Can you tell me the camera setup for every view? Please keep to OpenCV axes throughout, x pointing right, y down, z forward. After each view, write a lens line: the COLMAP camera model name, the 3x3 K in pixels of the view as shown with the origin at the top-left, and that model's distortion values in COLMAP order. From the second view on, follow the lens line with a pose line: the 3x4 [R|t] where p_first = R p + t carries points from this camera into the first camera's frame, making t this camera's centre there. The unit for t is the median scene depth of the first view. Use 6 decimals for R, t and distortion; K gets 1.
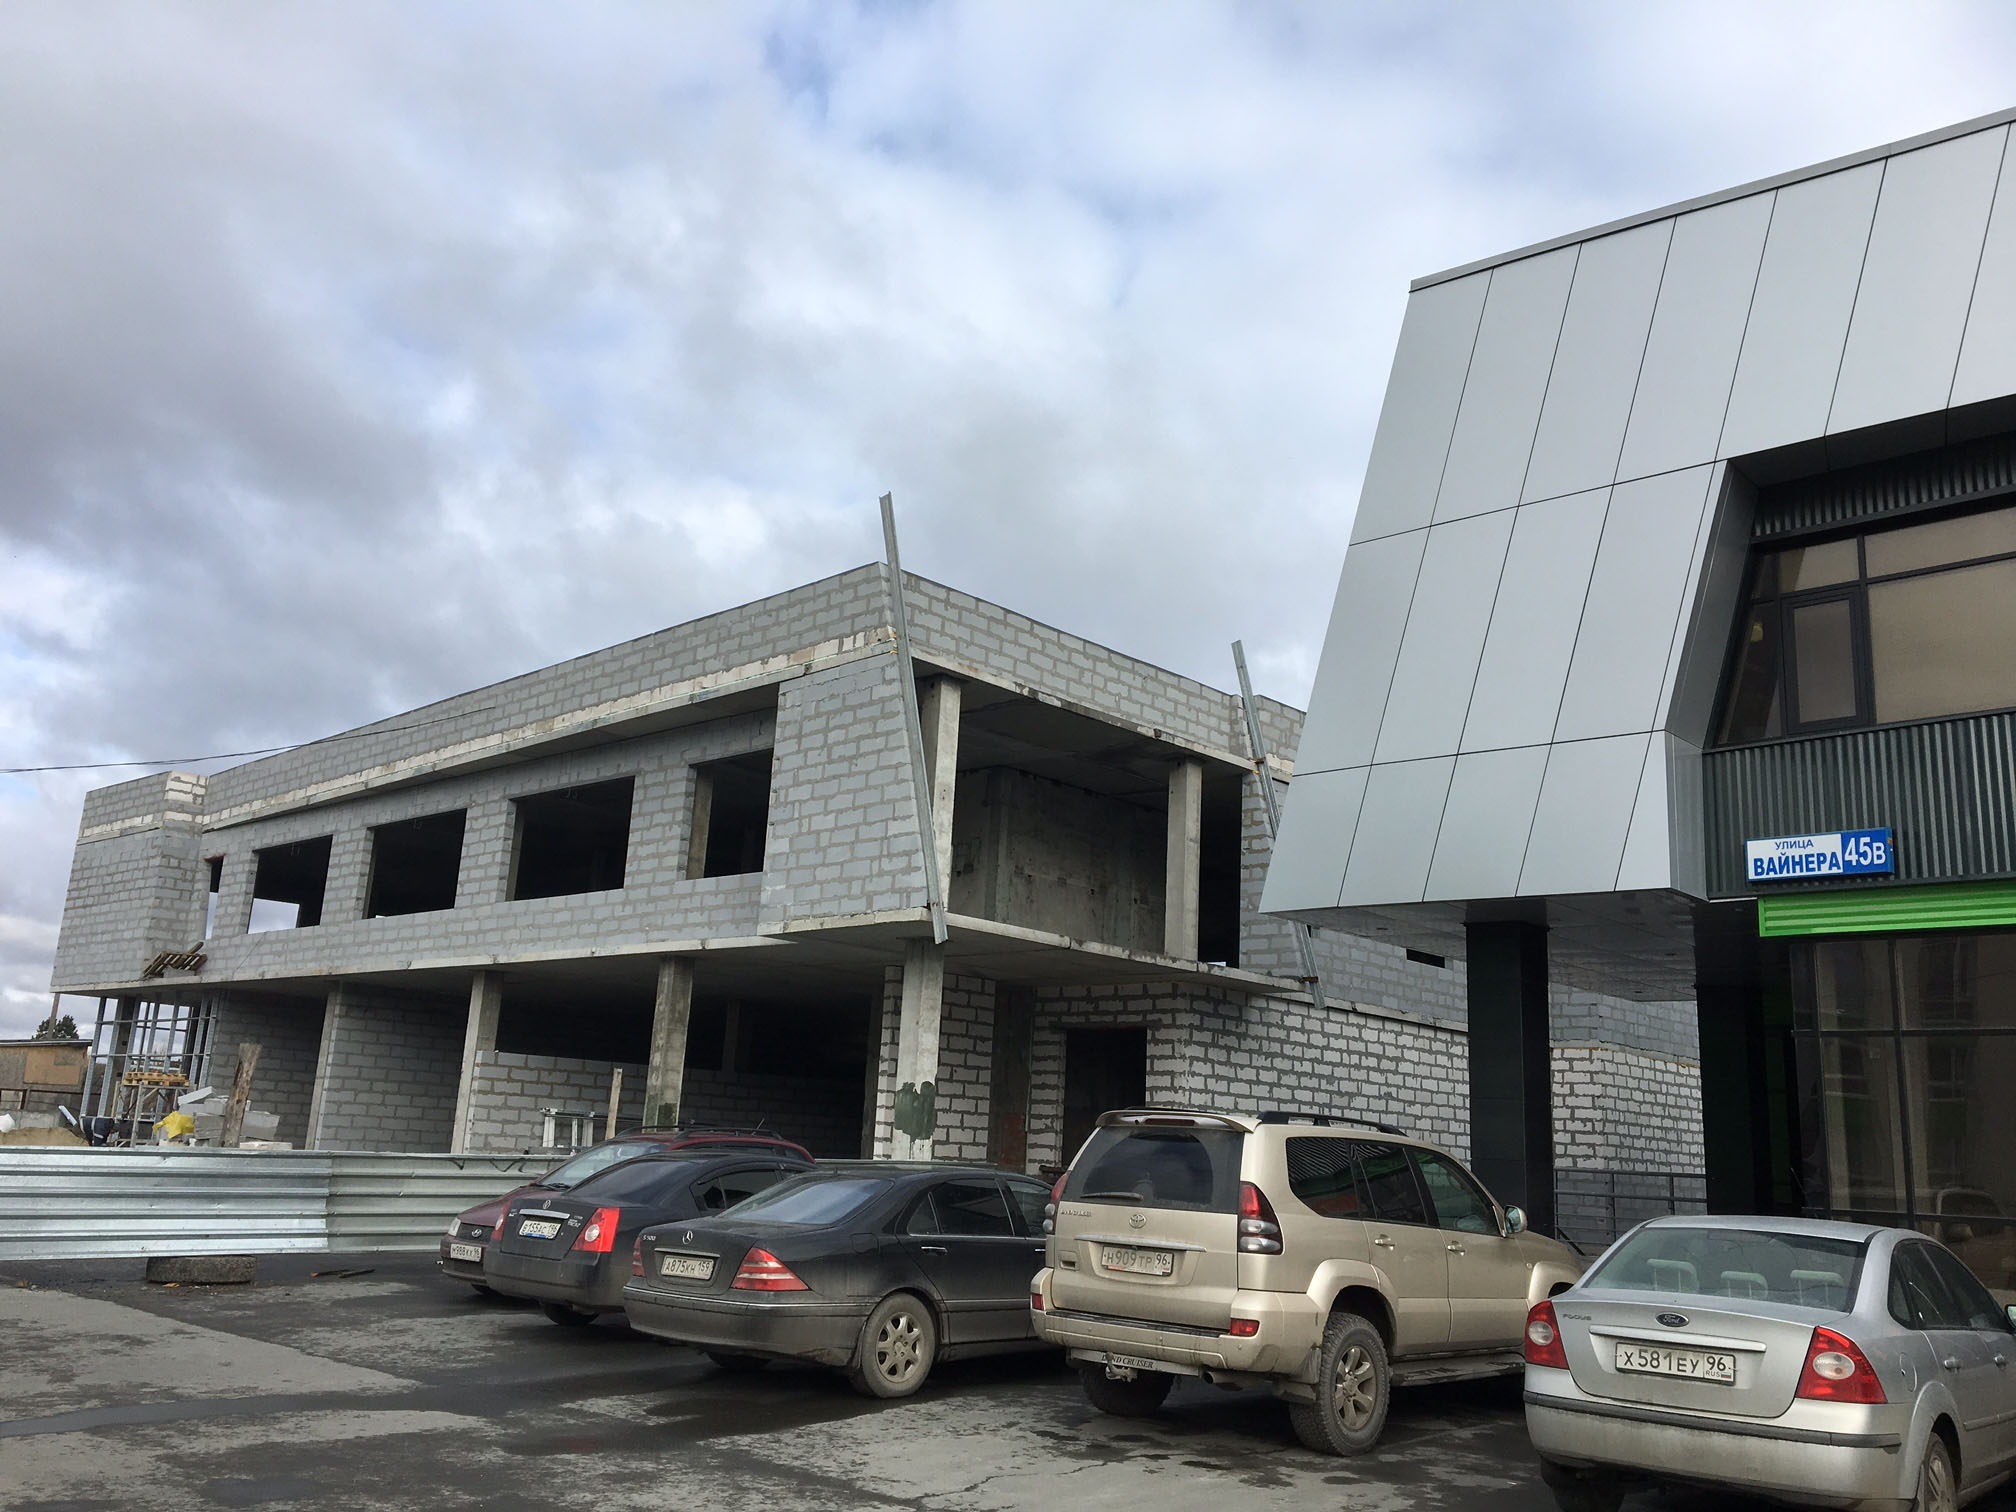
lens RADIAL K [[1723.6, 0, 994.5], [0, 1723.6, 738.4], [0, 0, 1]] dist [0.087265, -0.064840]
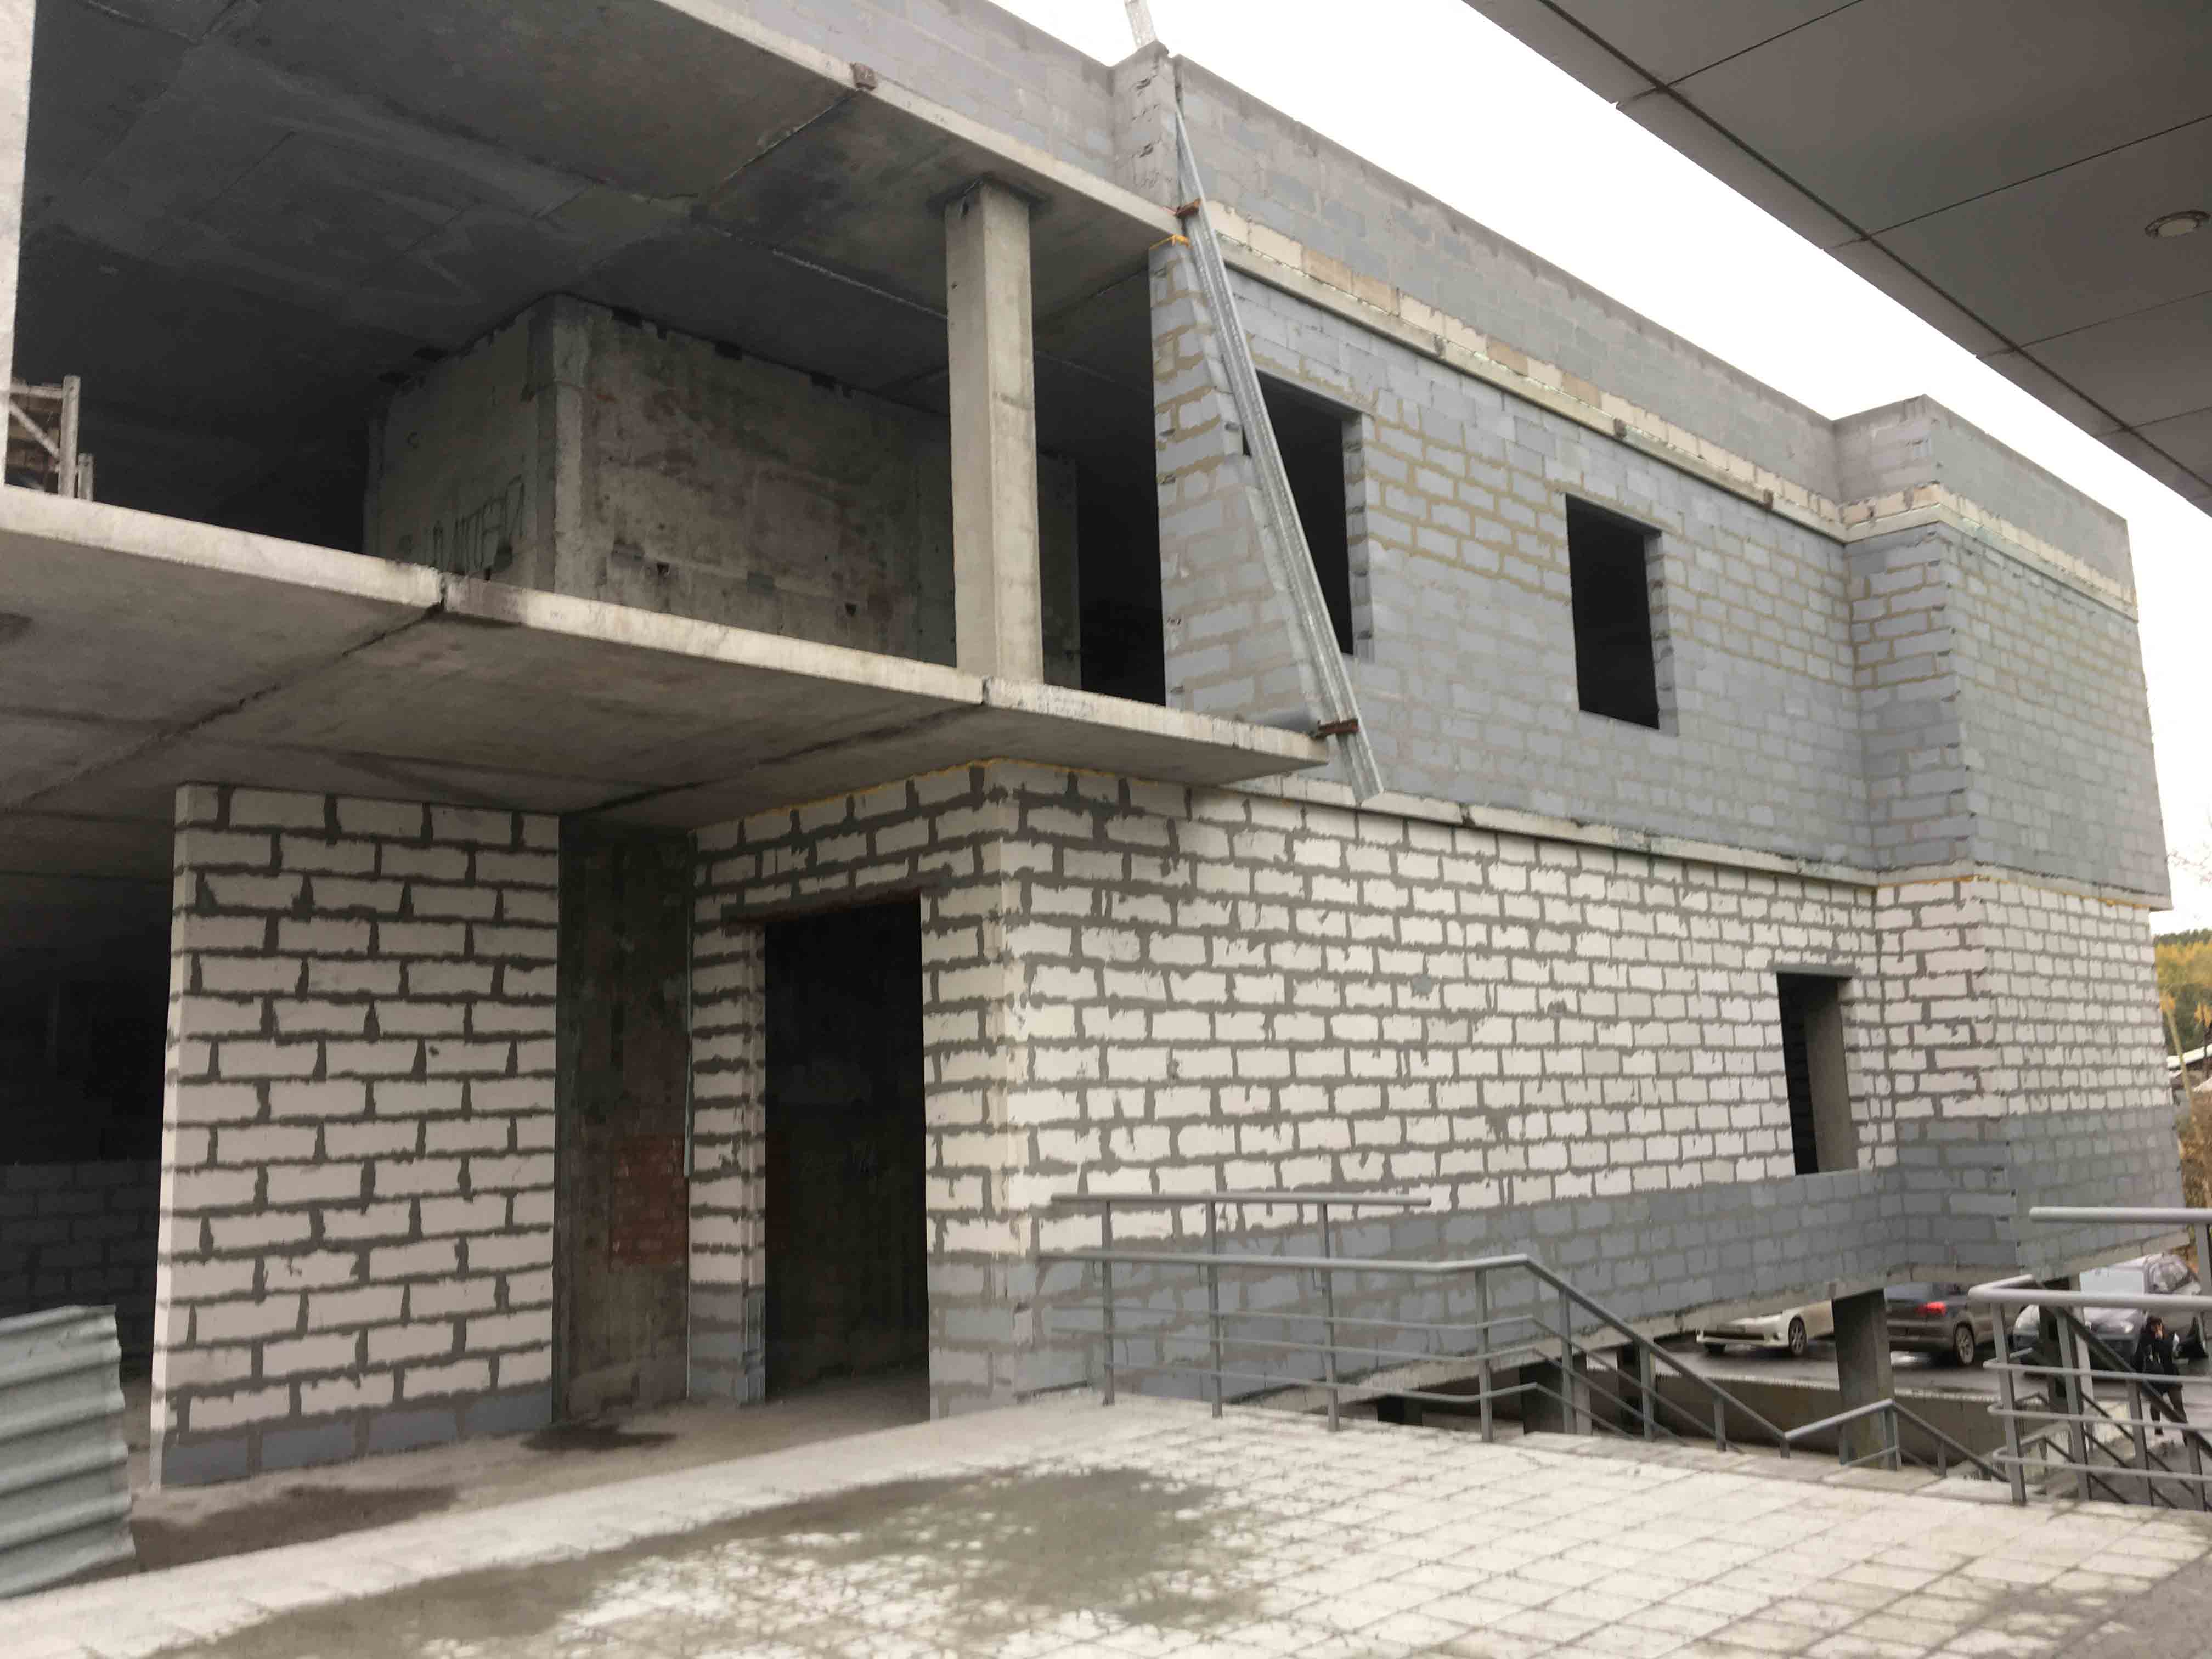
lens RADIAL K [[1891.2, 0, 1113.0], [0, 1891.2, 837.6], [0, 0, 1]] dist [0.087265, -0.064840]
pose [[0.996099, -0.088121, 0.004644, 0.122098], [0.087322, 0.991921, 0.092022, 0.114093], [-0.012716, -0.091257, 0.995746, 0.553938]]
